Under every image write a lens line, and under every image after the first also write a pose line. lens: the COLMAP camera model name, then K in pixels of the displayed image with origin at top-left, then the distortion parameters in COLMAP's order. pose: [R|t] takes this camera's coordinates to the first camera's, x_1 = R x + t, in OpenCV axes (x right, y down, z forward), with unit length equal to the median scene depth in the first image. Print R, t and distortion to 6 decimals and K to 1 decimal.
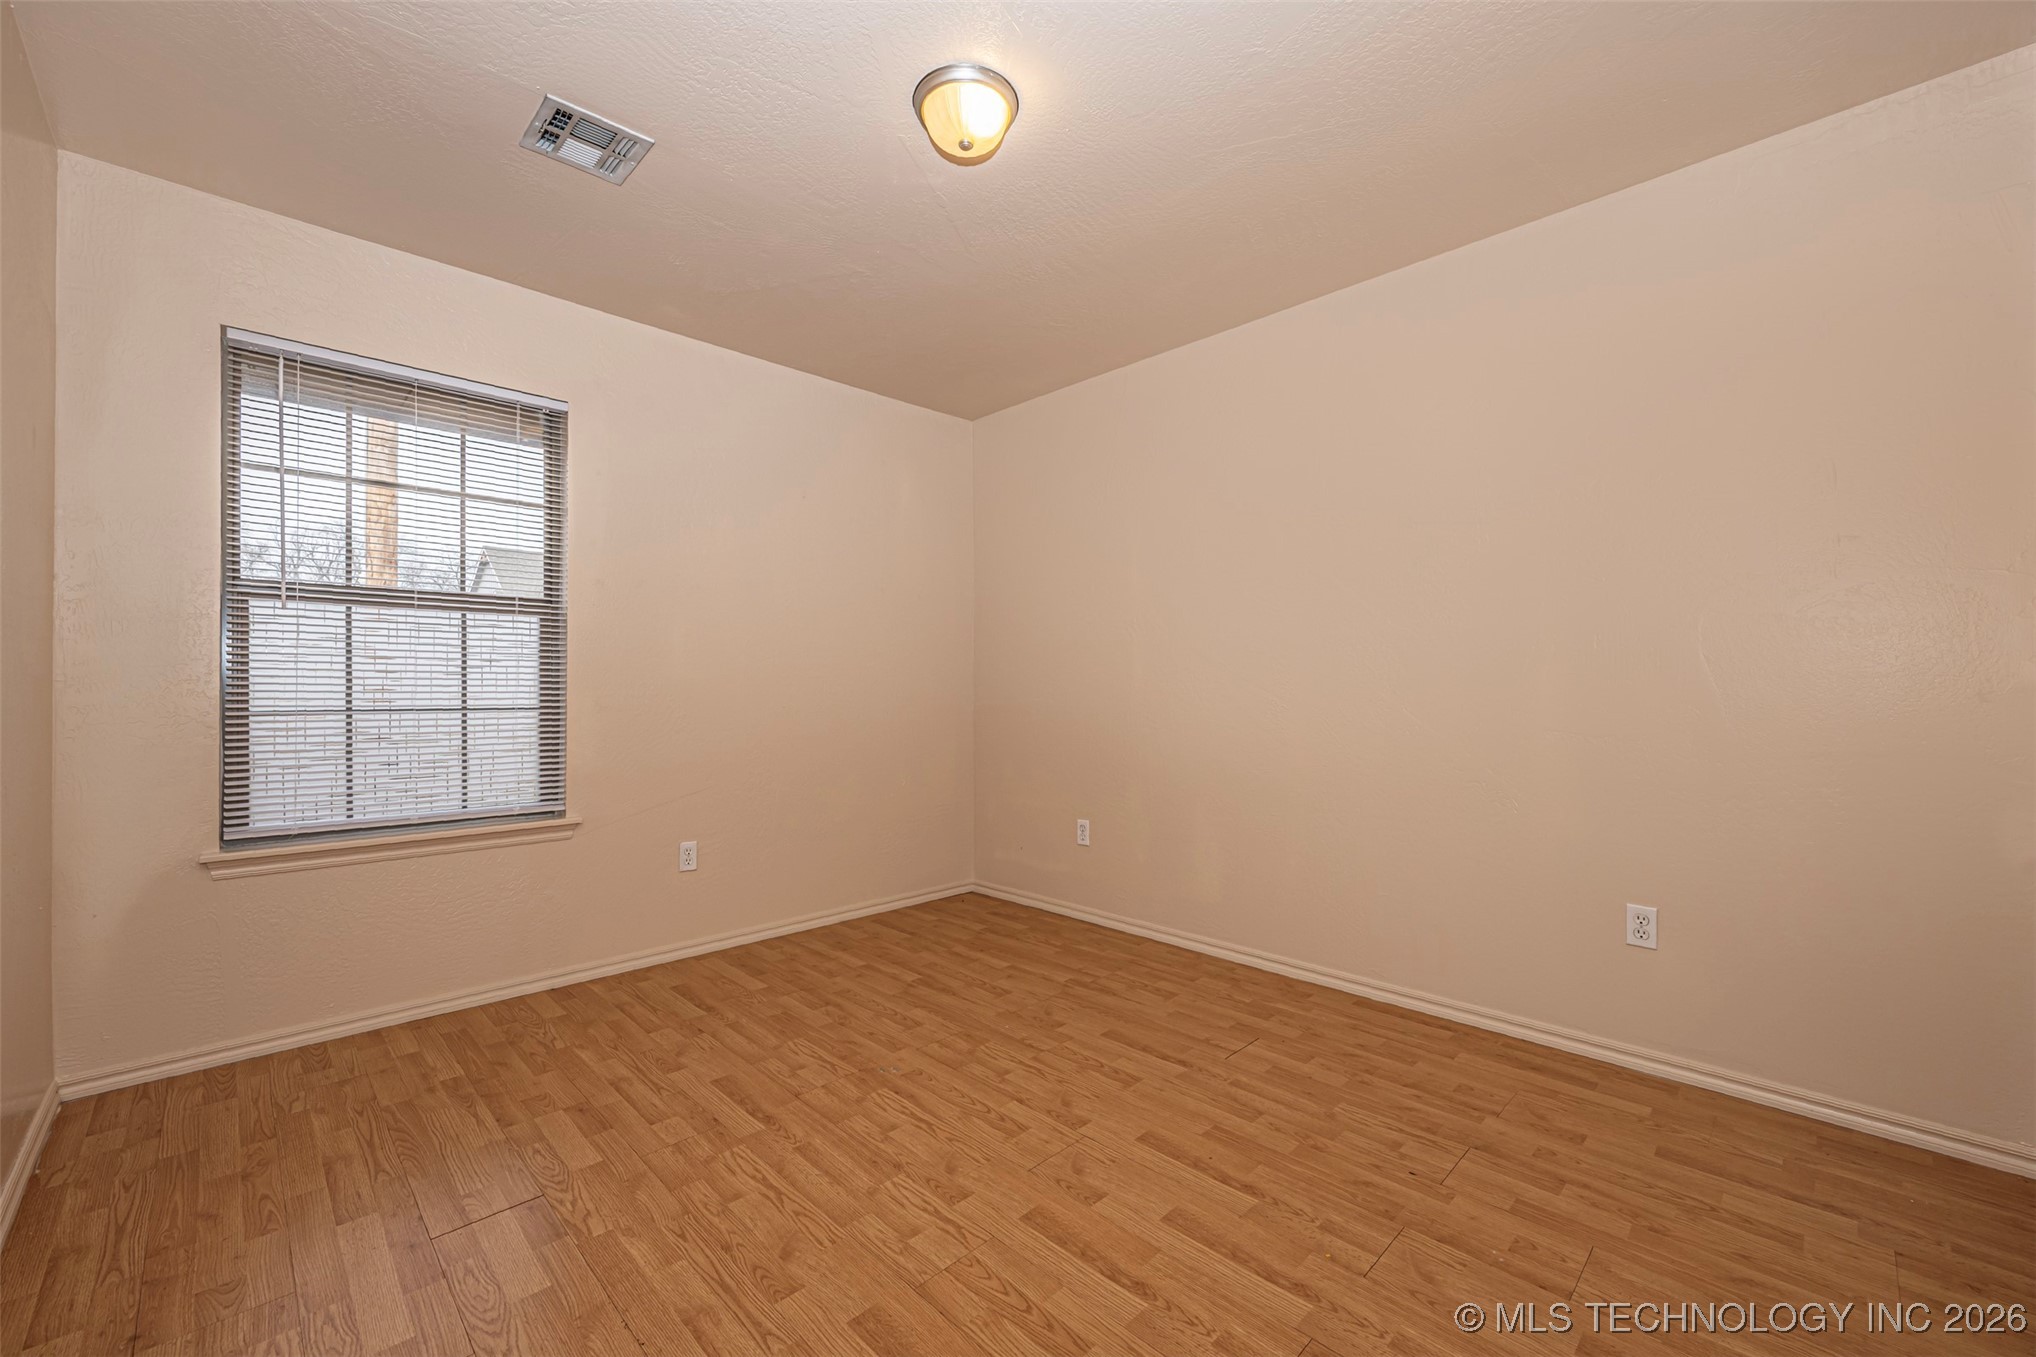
lens RADIAL K [[809.4, 0, 1018.0], [0, 809.4, 678.5], [0, 0, 1]] dist [-0.001962, -0.000178]
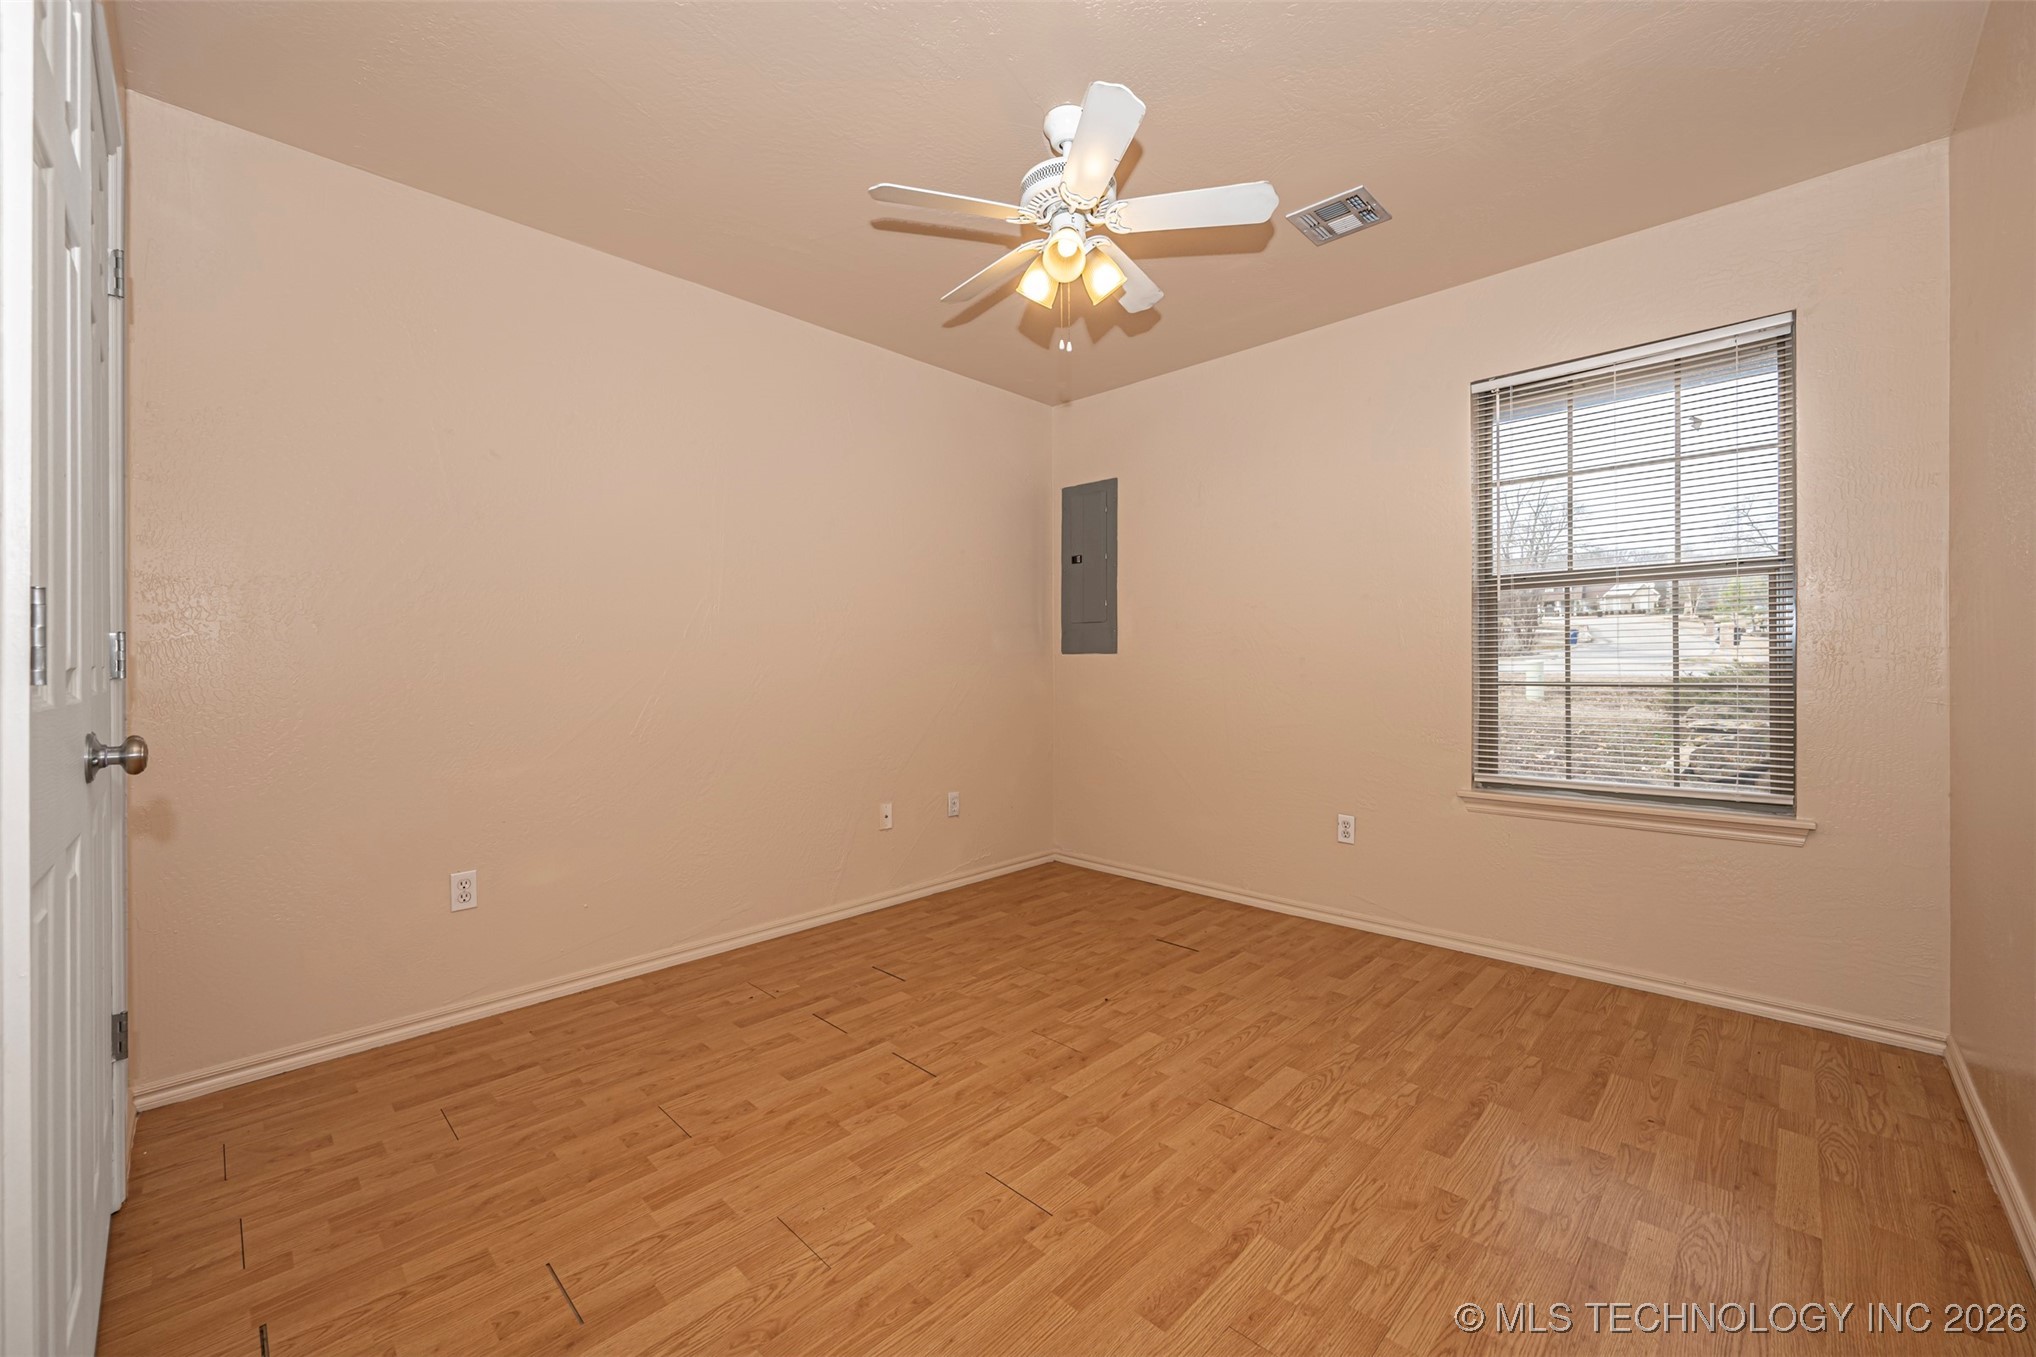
lens RADIAL K [[809.4, 0, 1018.0], [0, 809.4, 678.5], [0, 0, 1]] dist [-0.001962, -0.000178]
pose [[0.037139, 0.007739, -0.999280, 0.318456], [0.016559, 0.999828, 0.008359, 0.014777], [0.999173, -0.016857, 0.037004, 0.261922]]
